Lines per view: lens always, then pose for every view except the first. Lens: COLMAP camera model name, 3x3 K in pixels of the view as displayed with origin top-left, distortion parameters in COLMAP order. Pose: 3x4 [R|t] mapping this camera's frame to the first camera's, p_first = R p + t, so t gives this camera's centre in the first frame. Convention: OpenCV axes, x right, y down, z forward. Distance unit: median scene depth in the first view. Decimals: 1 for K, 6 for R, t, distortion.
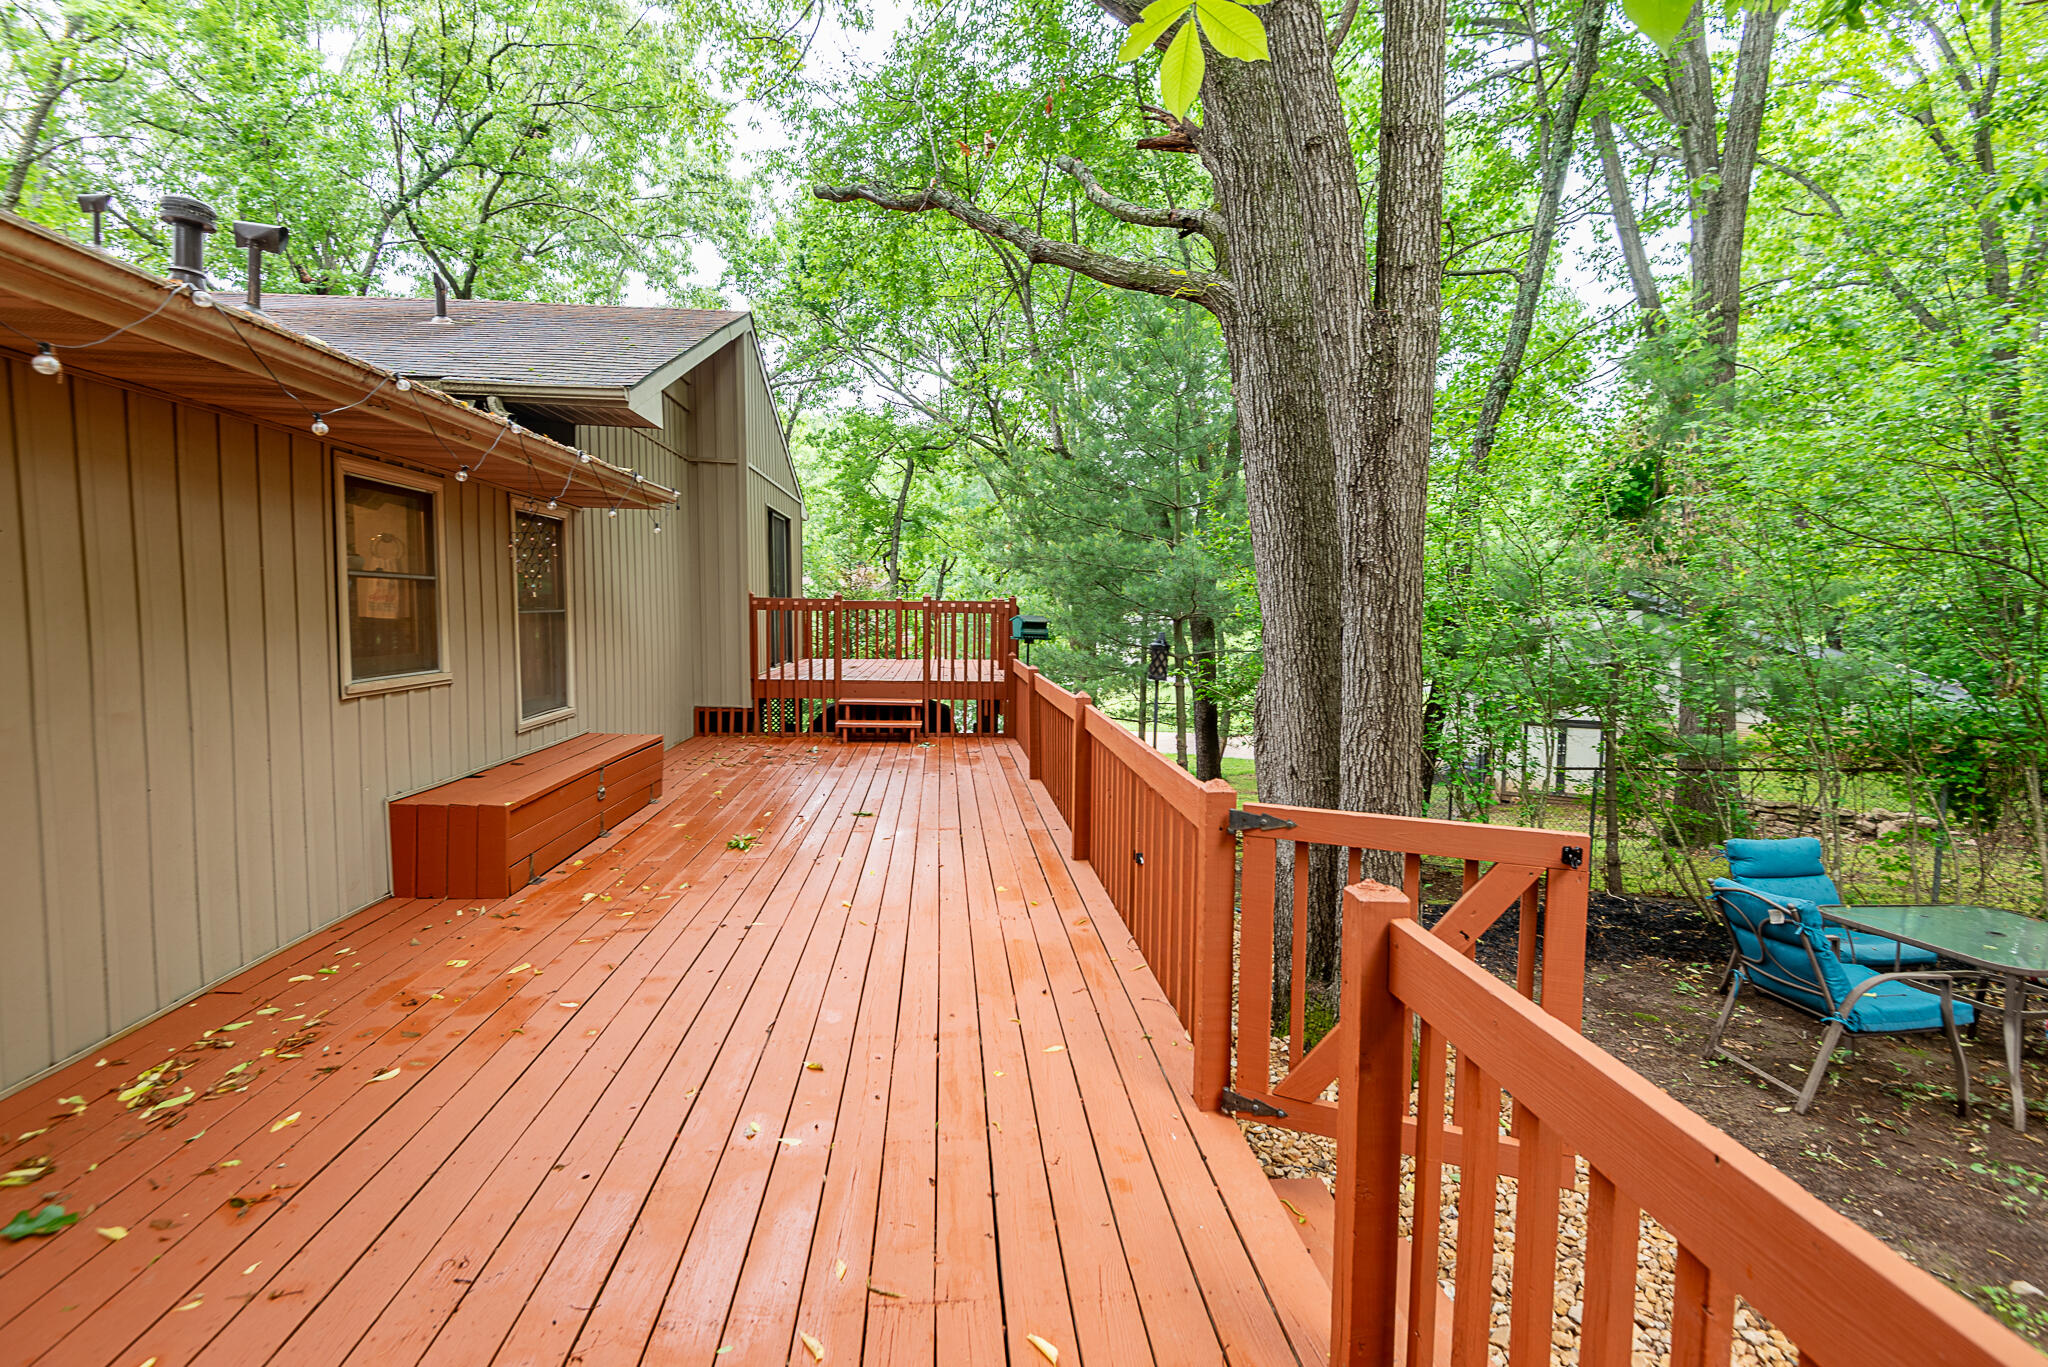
lens RADIAL K [[949.5, 0, 1029.8], [0, 949.5, 679.2], [0, 0, 1]] dist [0.004808, -0.000153]
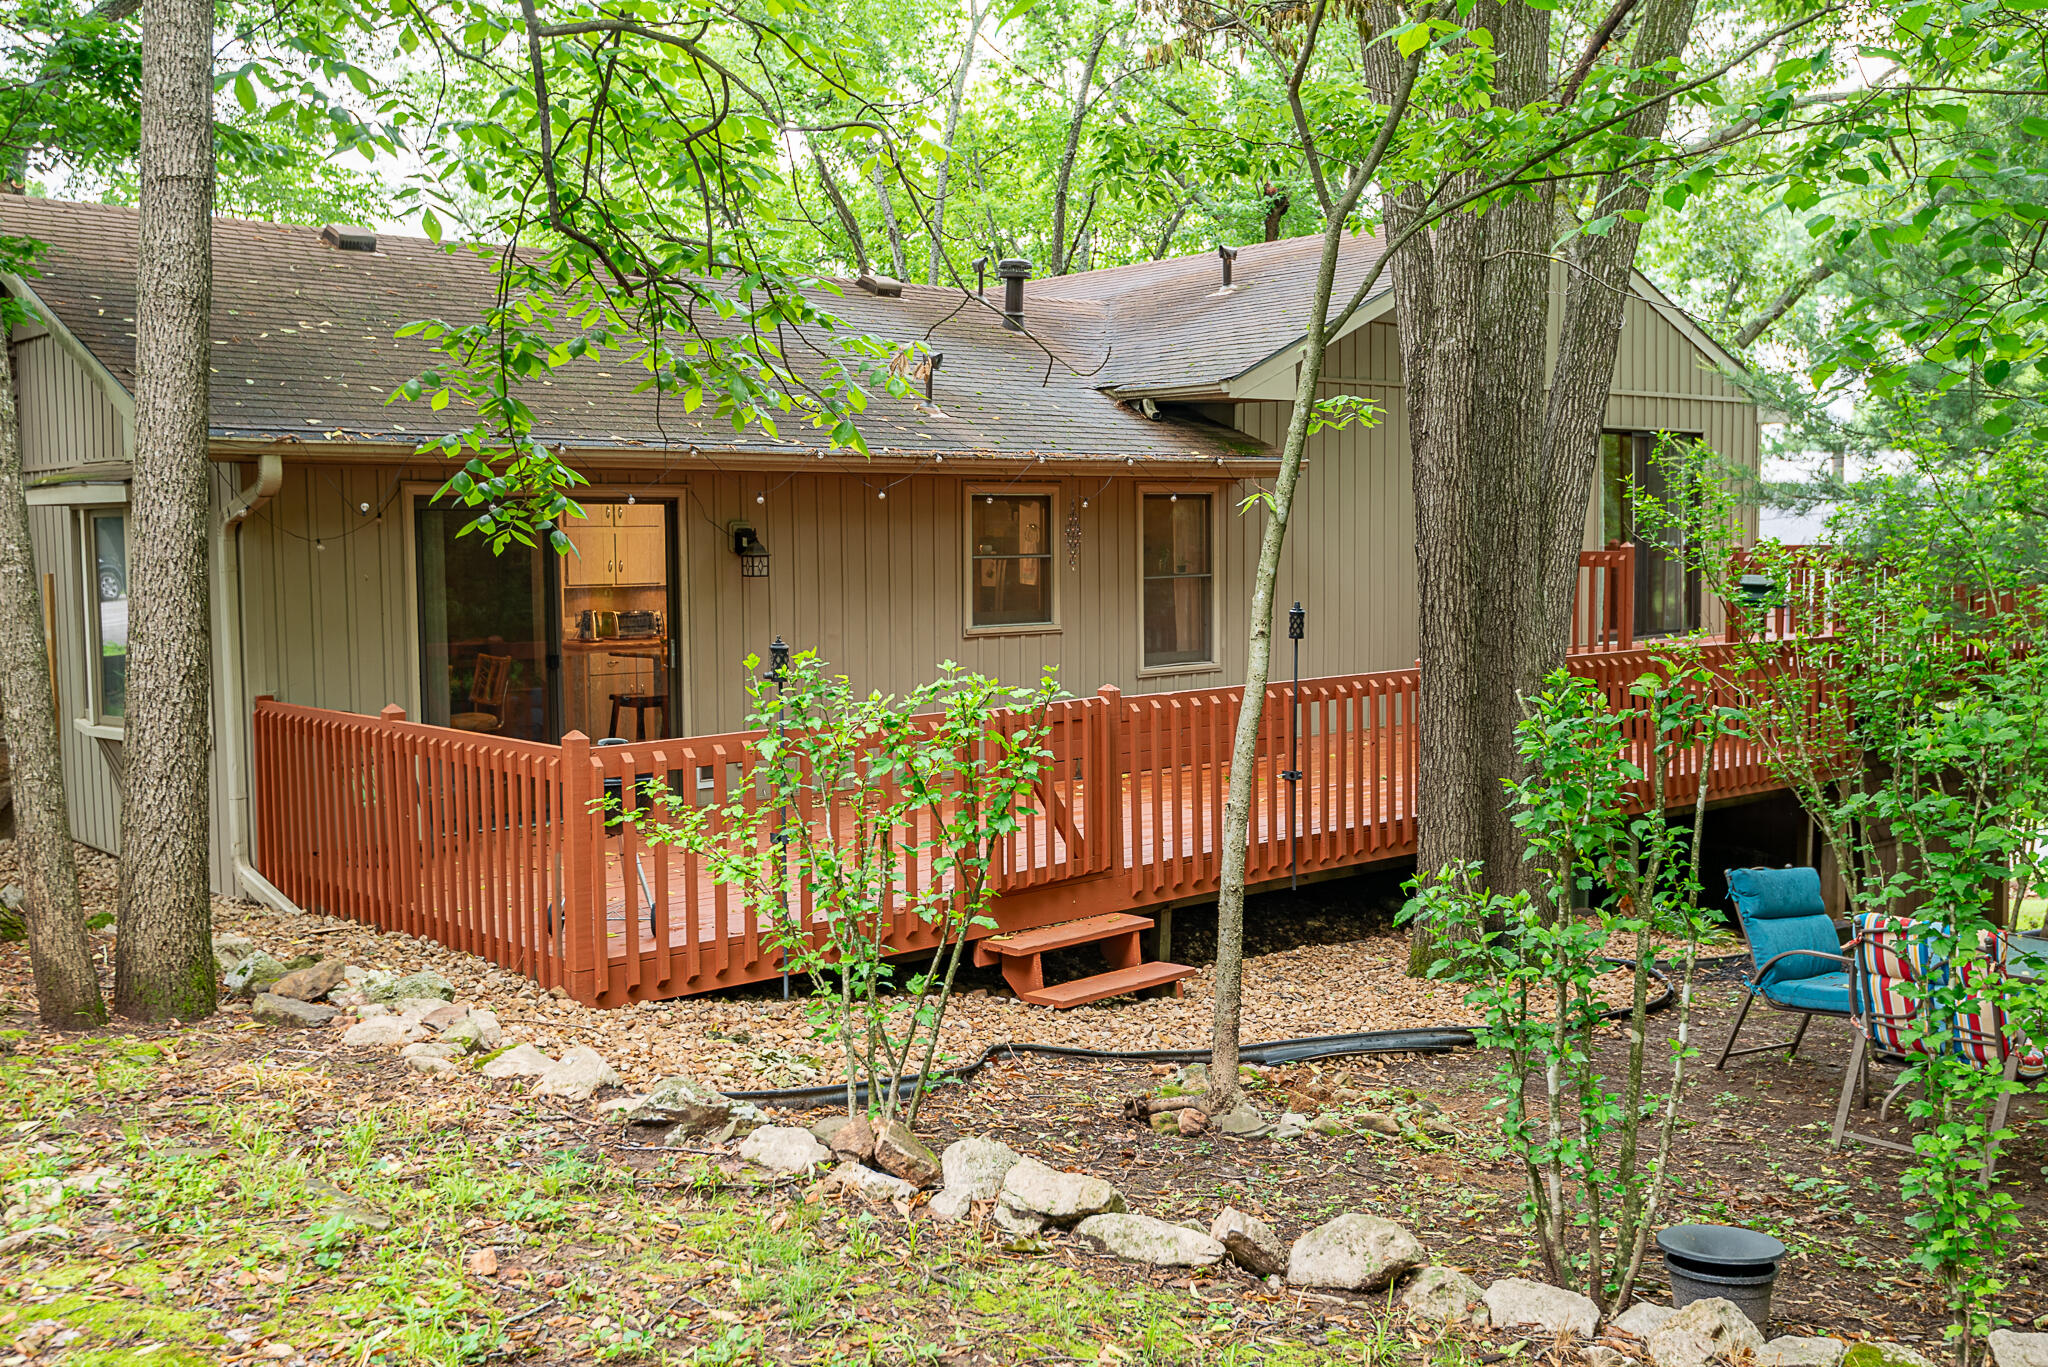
lens RADIAL K [[1878.7, 0, 1026.4], [0, 1878.7, 684.7], [0, 0, 1]] dist [-0.007944, 0.000000]
pose [[0.622219, 0.035554, -0.782036, 1.499432], [-0.035115, 0.999230, 0.017489, 0.034337], [0.782055, 0.016579, 0.622988, -0.735039]]
